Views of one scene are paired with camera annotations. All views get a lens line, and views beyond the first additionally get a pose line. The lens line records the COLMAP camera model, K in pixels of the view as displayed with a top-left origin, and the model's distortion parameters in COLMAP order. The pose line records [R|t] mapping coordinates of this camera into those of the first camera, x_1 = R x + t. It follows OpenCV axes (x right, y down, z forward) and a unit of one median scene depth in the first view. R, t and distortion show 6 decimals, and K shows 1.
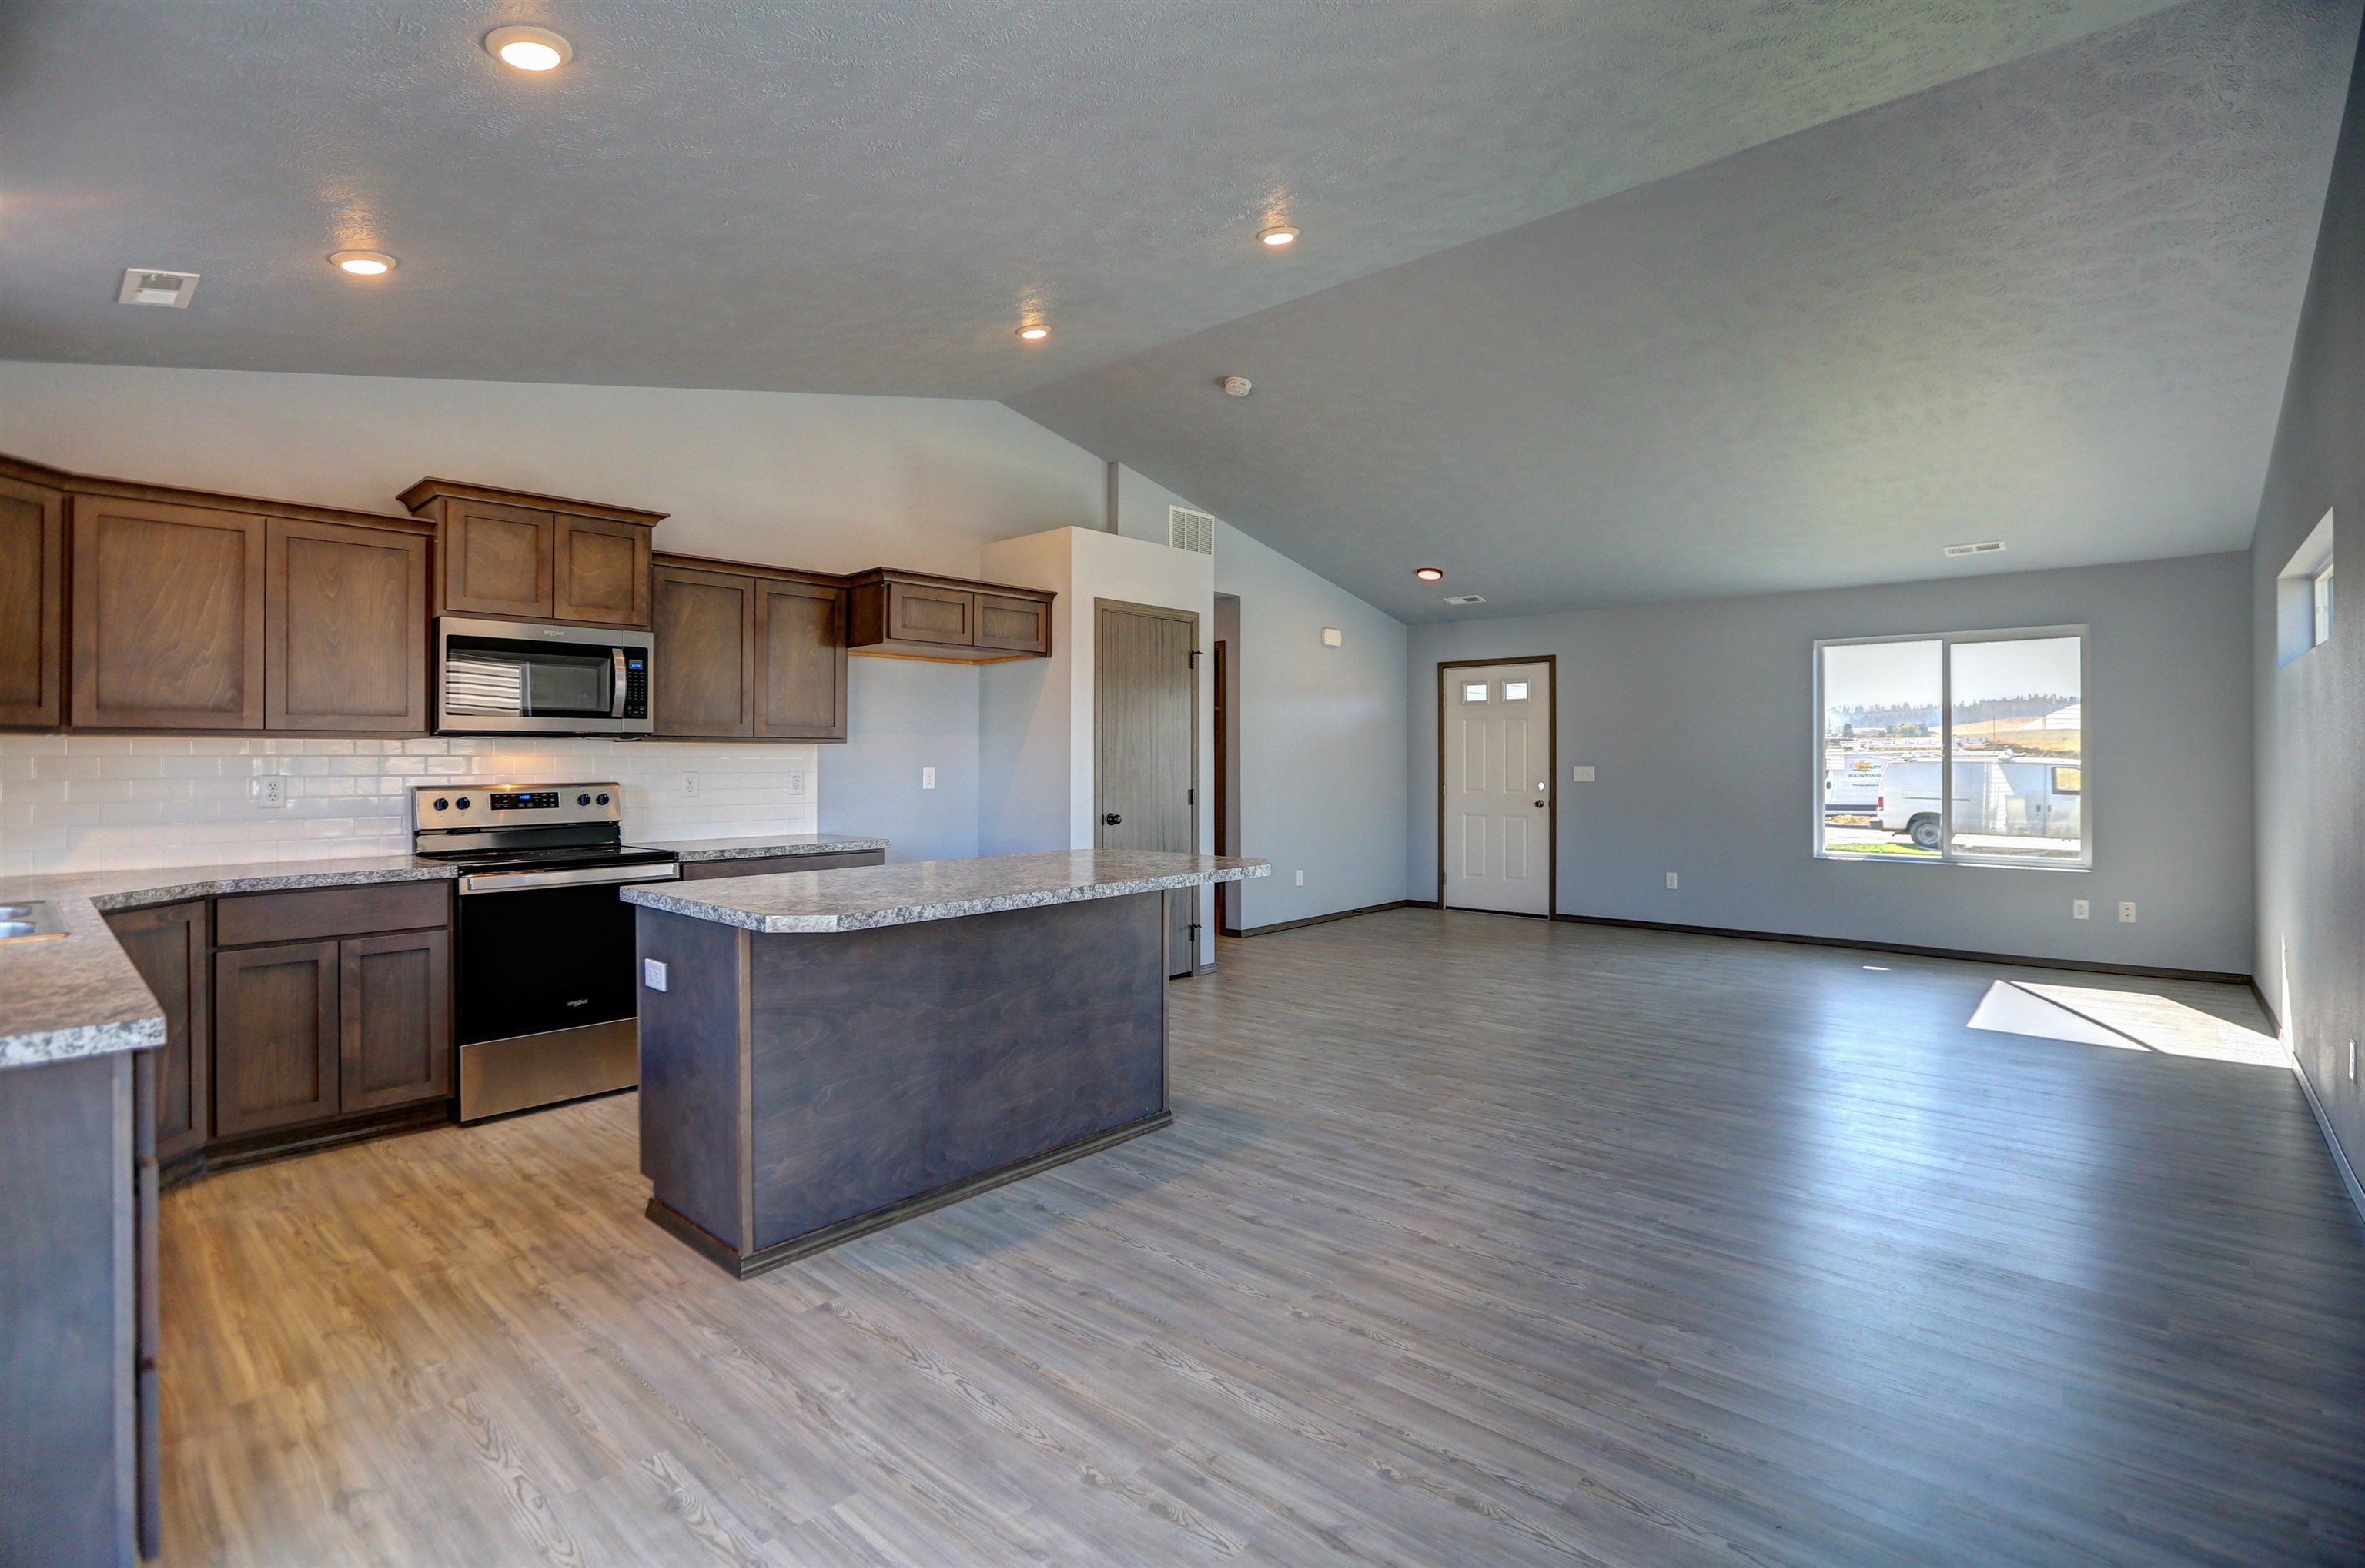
lens RADIAL K [[1073.2, 0, 1142.2], [0, 1073.2, 739.2], [0, 0, 1]] dist [-0.020623, 0.017708]
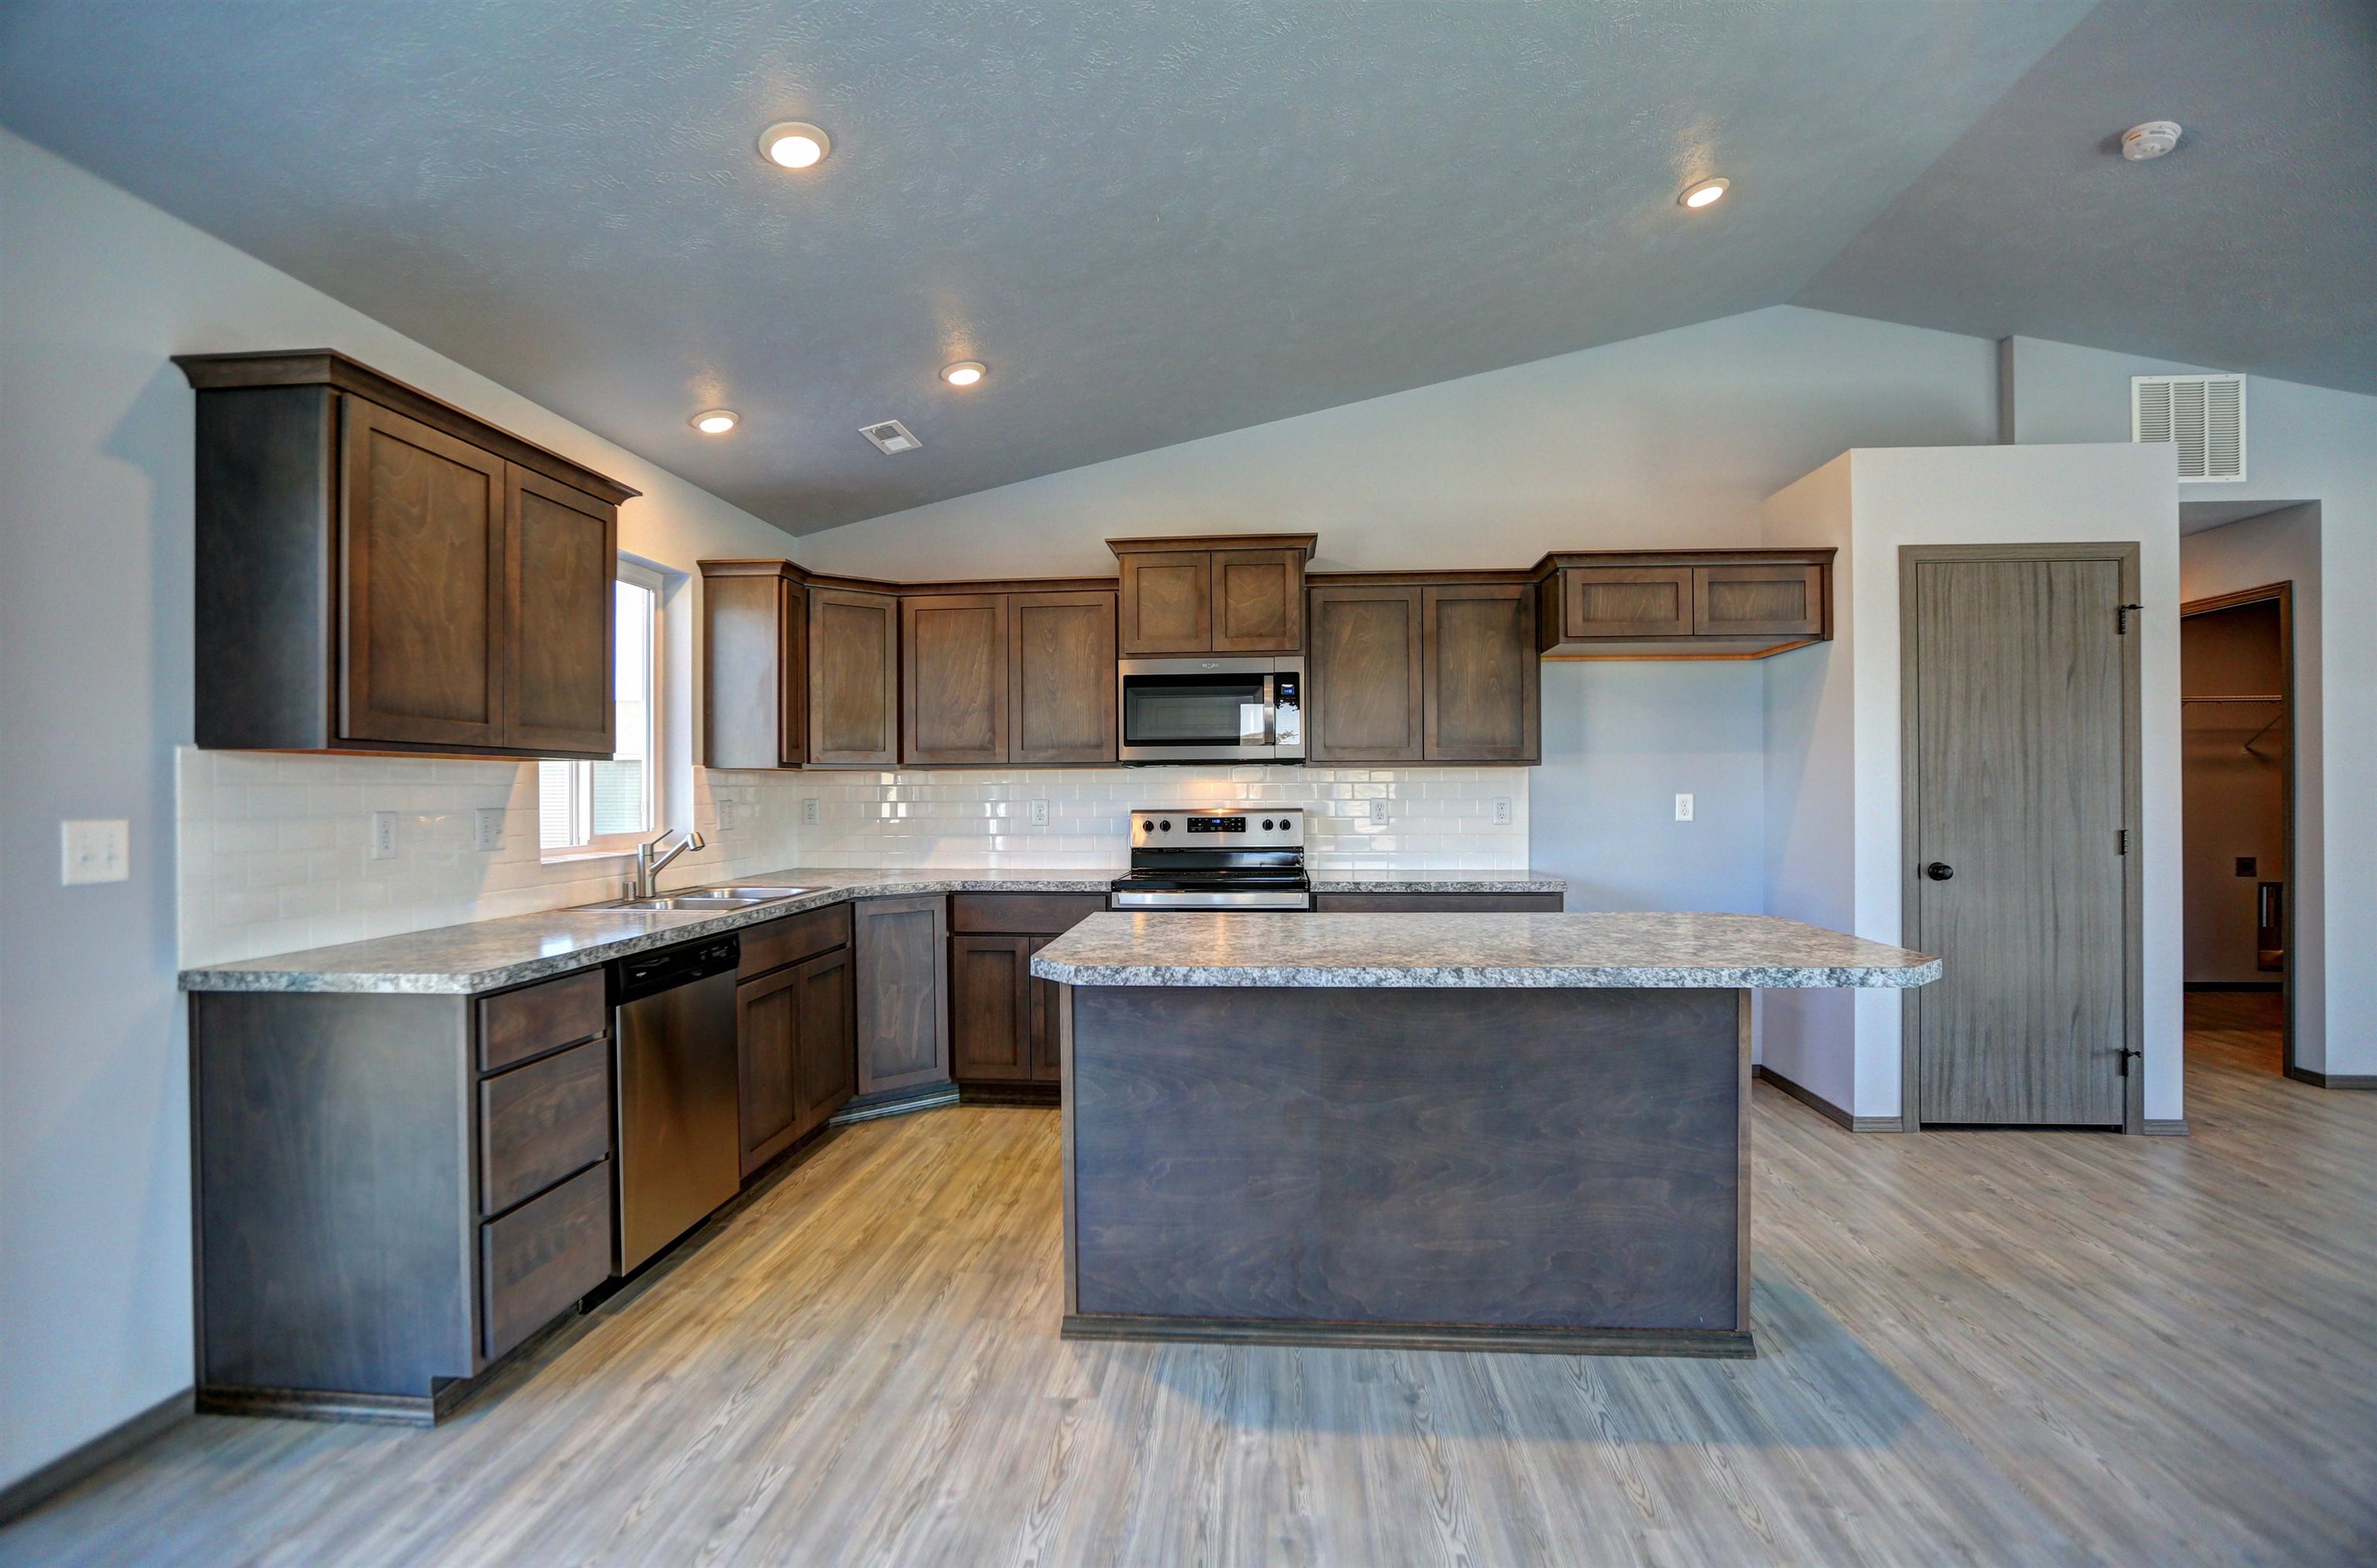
lens RADIAL K [[1090.7, 0, 1207.3], [0, 1090.7, 767.1], [0, 0, 1]] dist [-0.020996, 0.001358]
pose [[0.634283, -0.015268, -0.772950, 0.354516], [0.020706, 0.999782, -0.002758, 0.002868], [0.772824, -0.014256, 0.634460, 0.380635]]
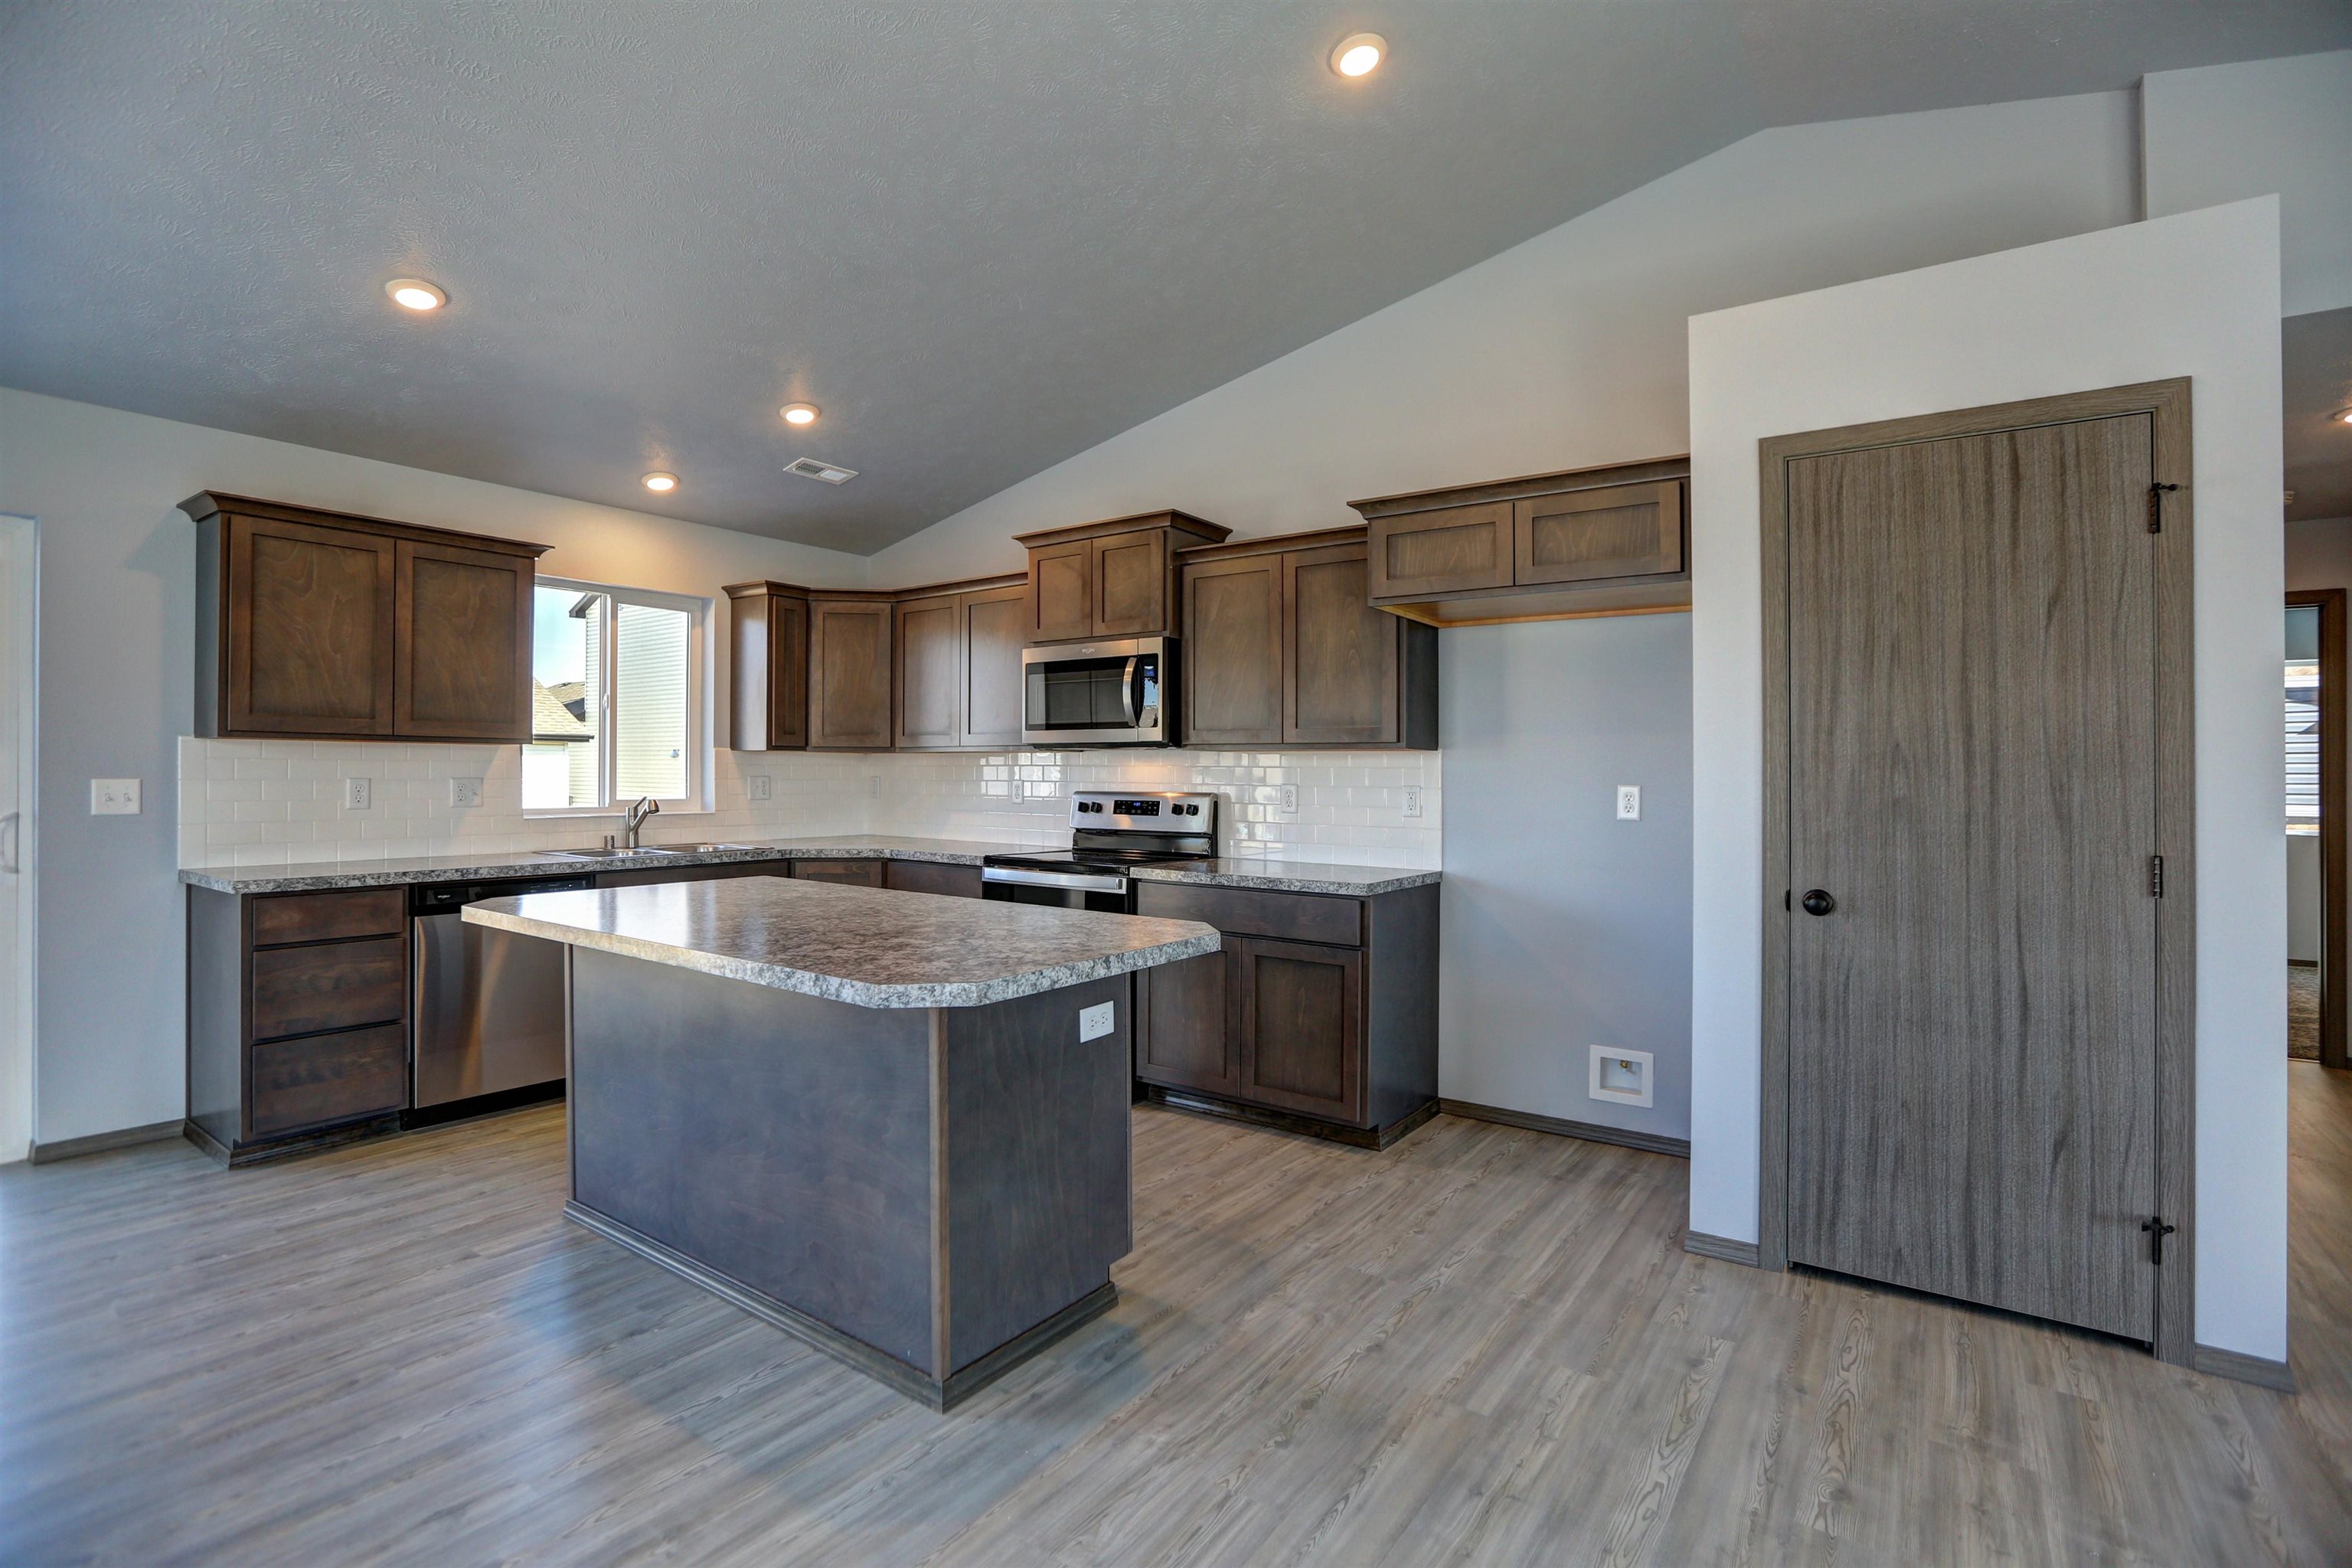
lens RADIAL K [[1078.4, 0, 1195.6], [0, 1078.4, 751.3], [0, 0, 1]] dist [-0.020622, 0.000287]
pose [[0.151384, -0.014003, -0.988376, 0.674885], [0.014210, 0.999827, -0.011989, 0.018859], [0.988373, -0.012230, 0.151557, 1.157751]]
